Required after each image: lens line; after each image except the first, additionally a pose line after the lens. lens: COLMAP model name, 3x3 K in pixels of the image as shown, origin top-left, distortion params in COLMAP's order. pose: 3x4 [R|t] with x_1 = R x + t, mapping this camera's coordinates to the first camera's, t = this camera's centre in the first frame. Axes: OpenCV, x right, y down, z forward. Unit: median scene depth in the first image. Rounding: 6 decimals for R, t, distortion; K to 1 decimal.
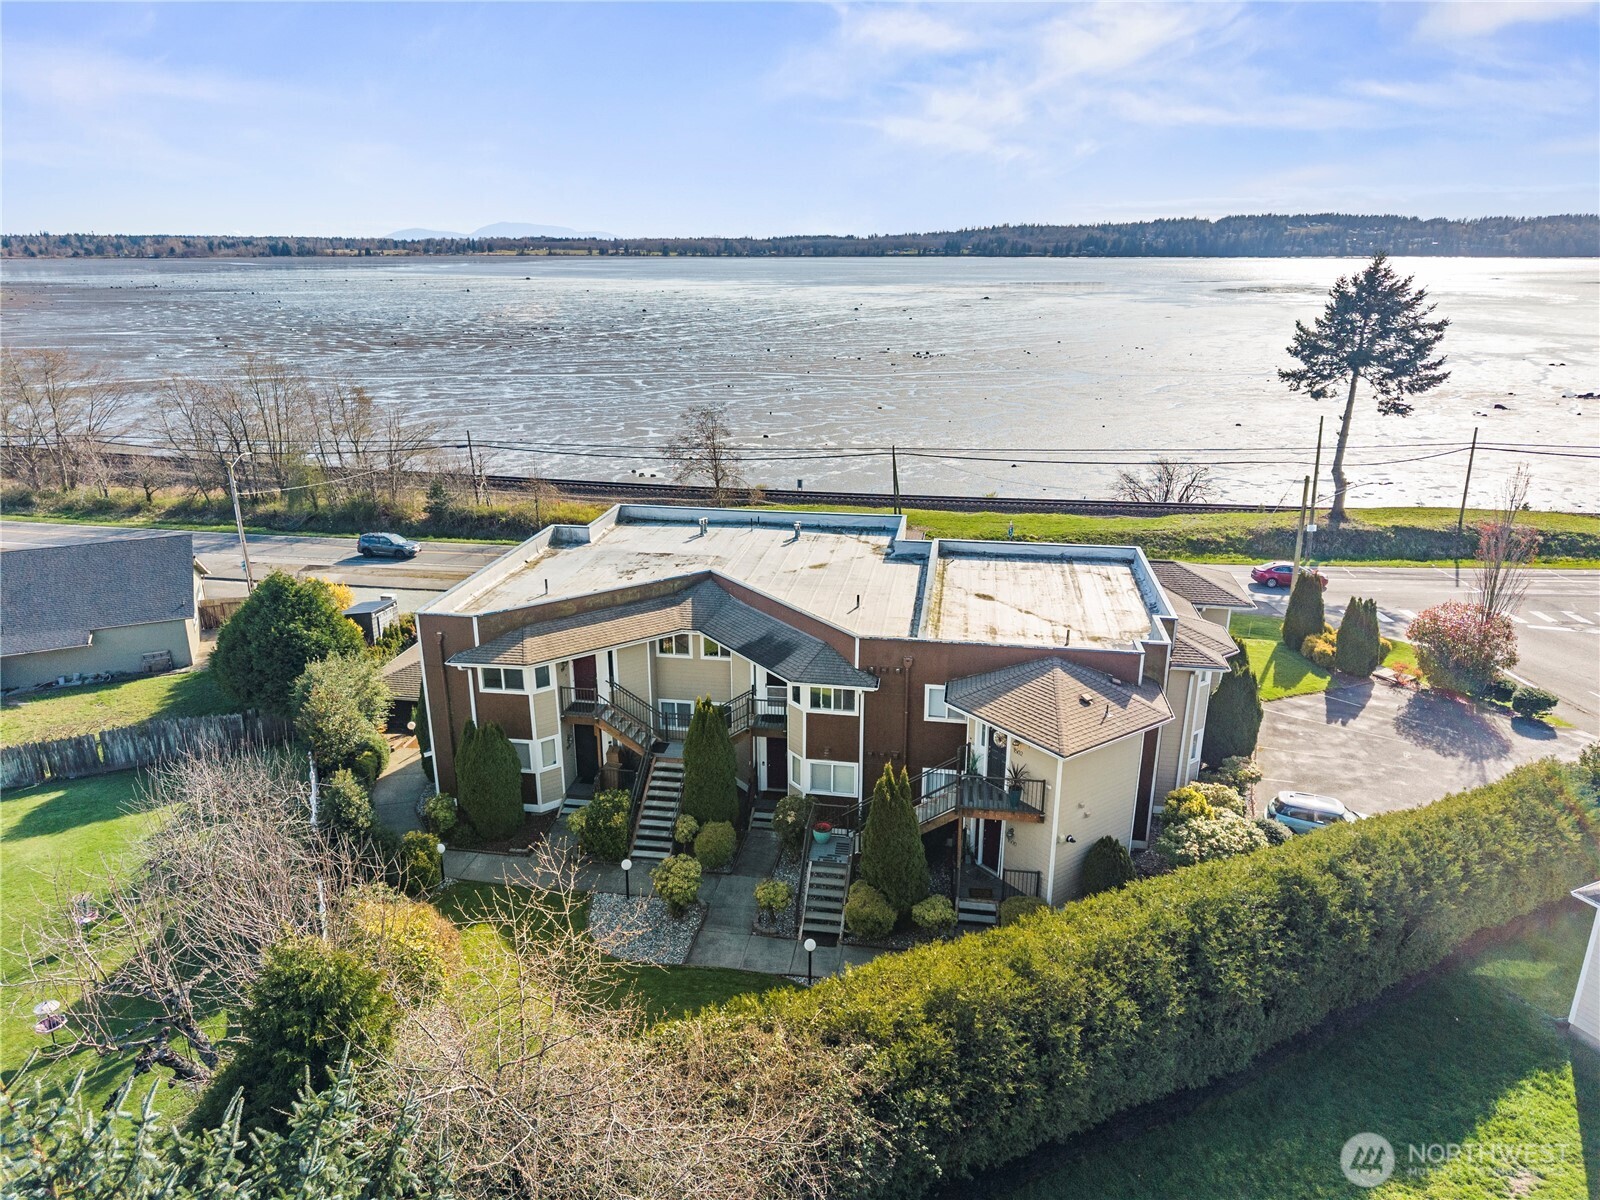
lens RADIAL K [[1087.9, 0, 800.0], [0, 1087.9, 600.0], [0, 0, 1]] dist [0.060226, -0.046285]
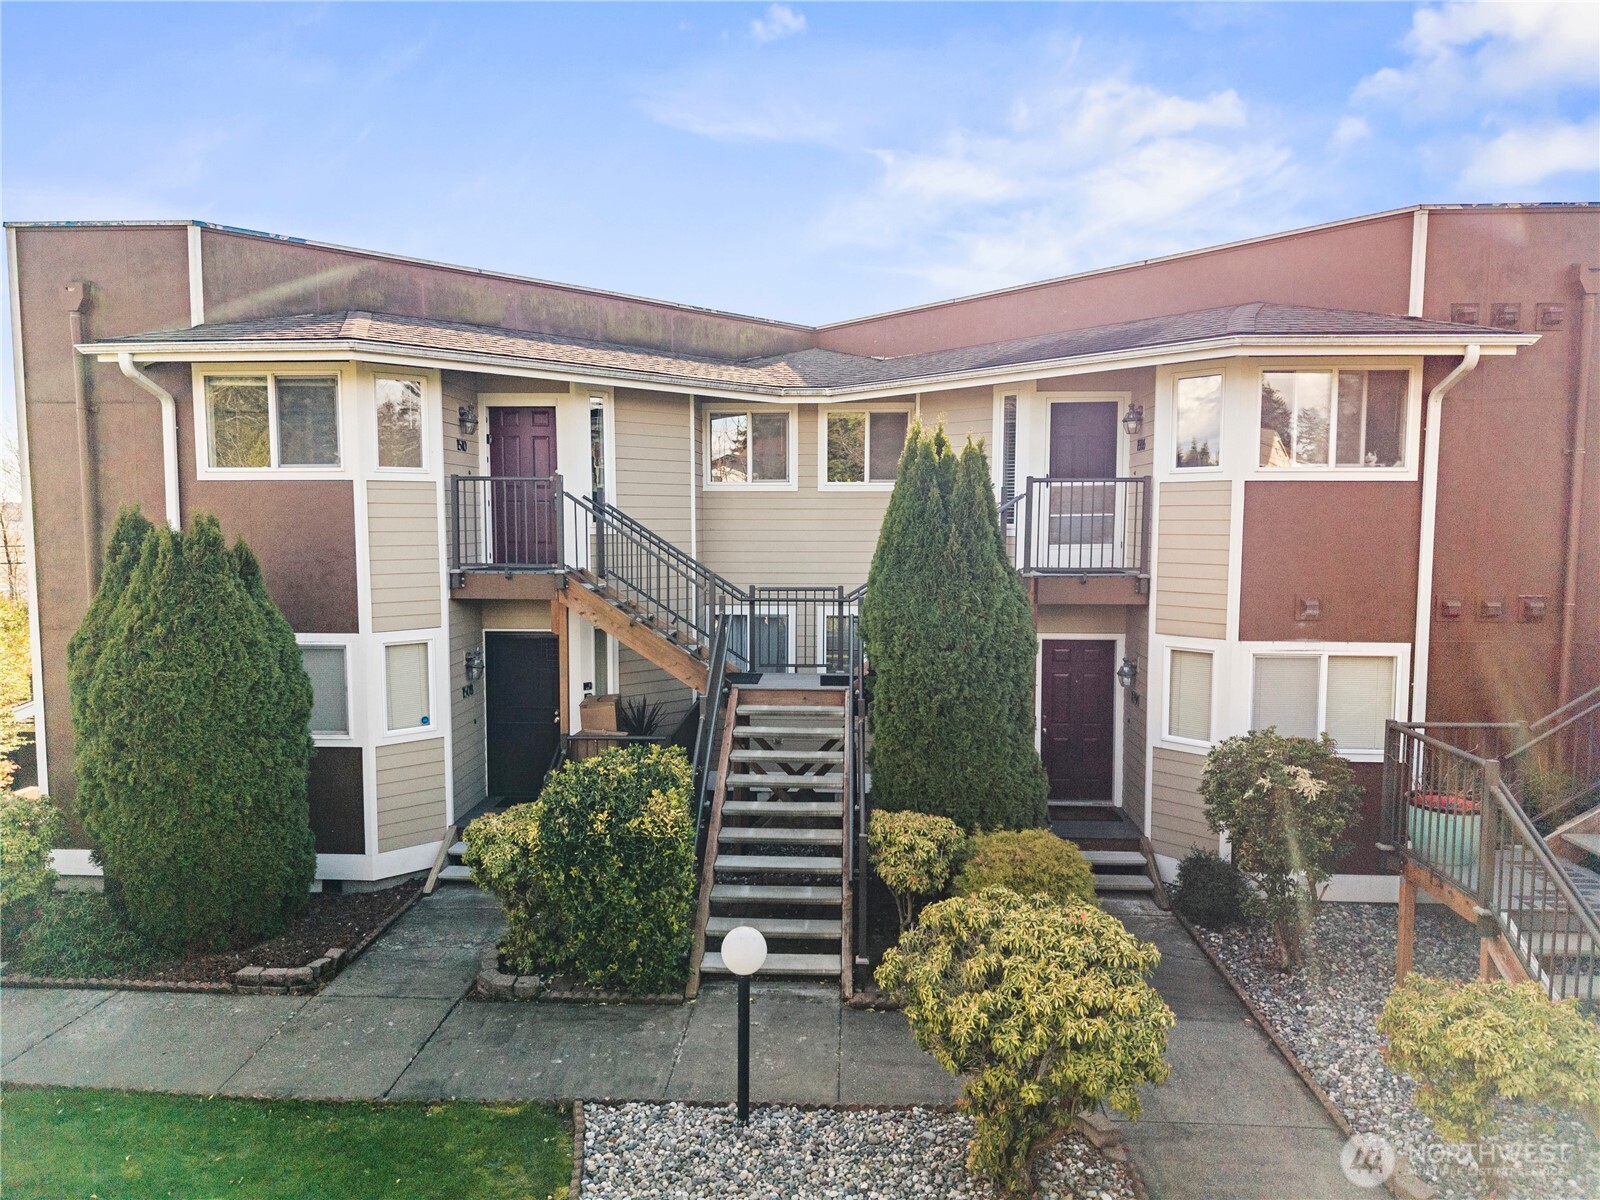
lens RADIAL K [[1110.6, 0, 831.5], [0, 1110.6, 604.4], [0, 0, 1]] dist [0.043879, -0.173389]
pose [[0.992203, 0.000471, 0.124634, -0.145909], [0.026767, 0.975853, -0.216782, 0.192298], [-0.121726, 0.218427, 0.968231, 0.658608]]
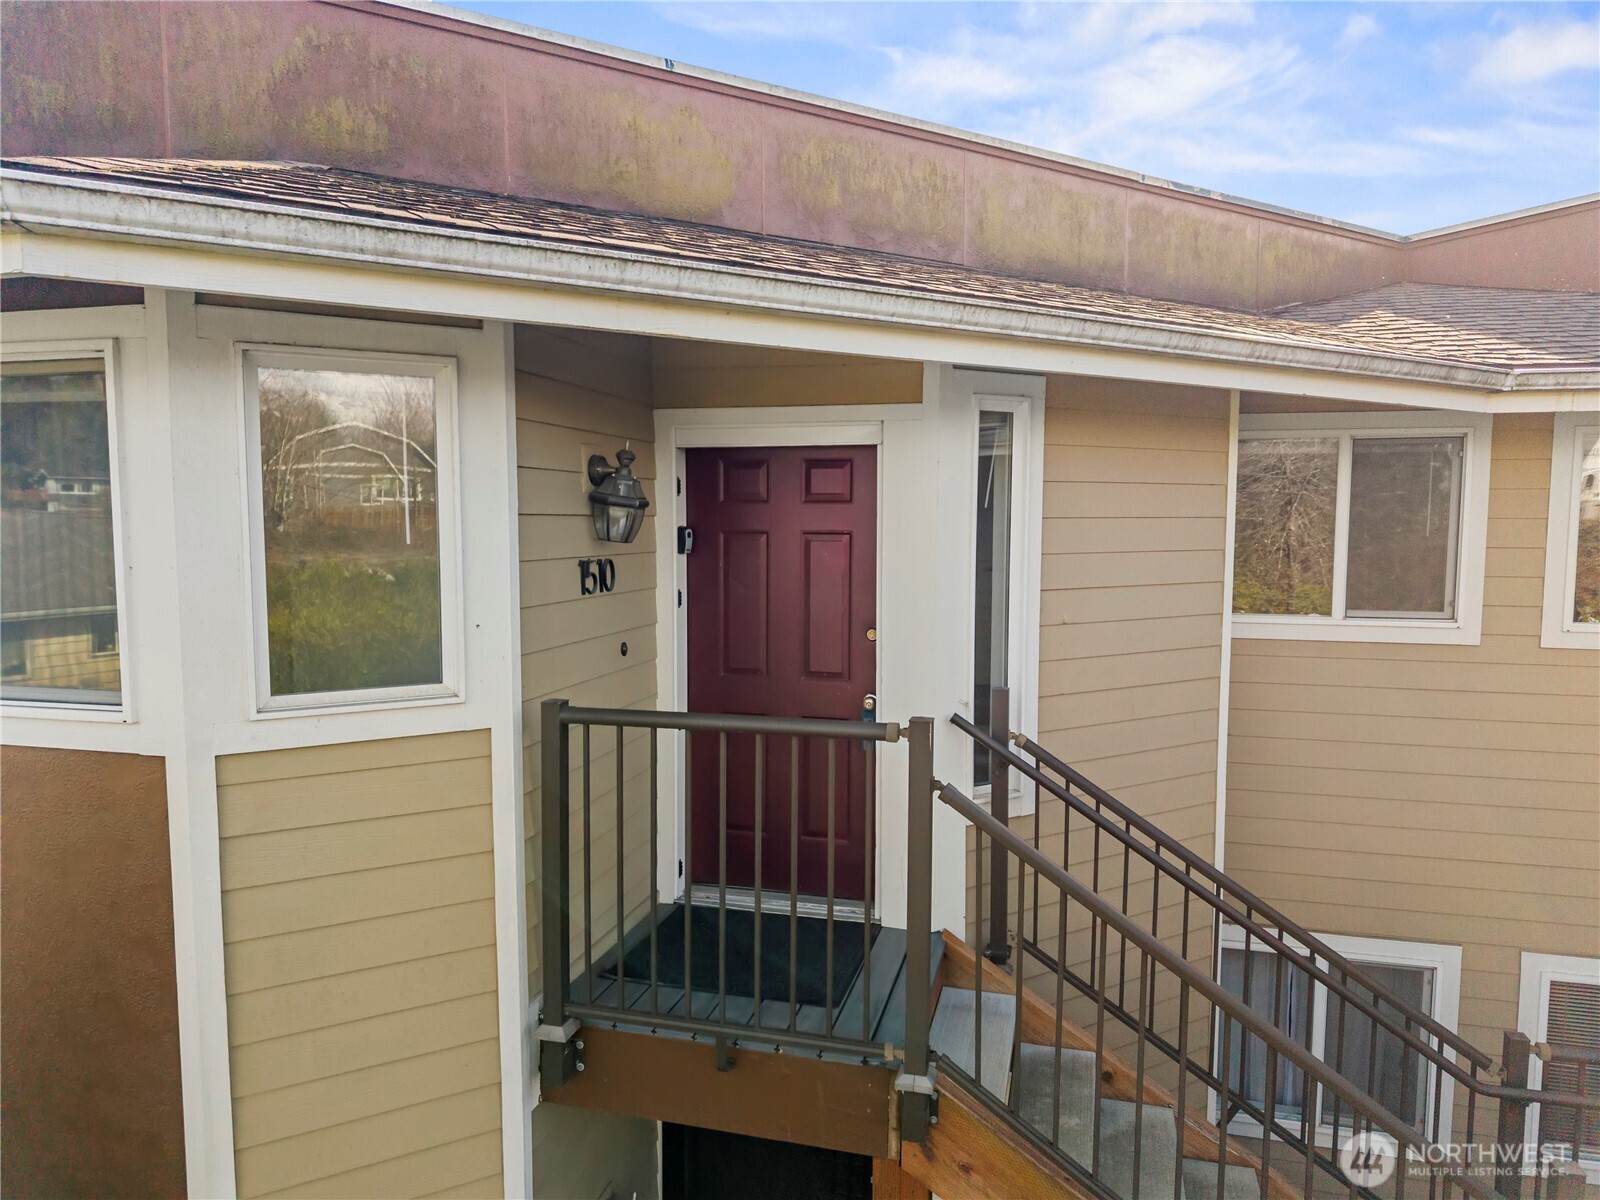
lens RADIAL K [[1070.3, 0, 800.0], [0, 1070.3, 600.0], [0, 0, 1]] dist [0.037920, -0.037321]
pose [[0.995255, 0.020513, -0.095114, -0.187500], [-0.039980, 0.977407, -0.207549, 0.087056], [0.088708, 0.210366, 0.973590, 0.901131]]
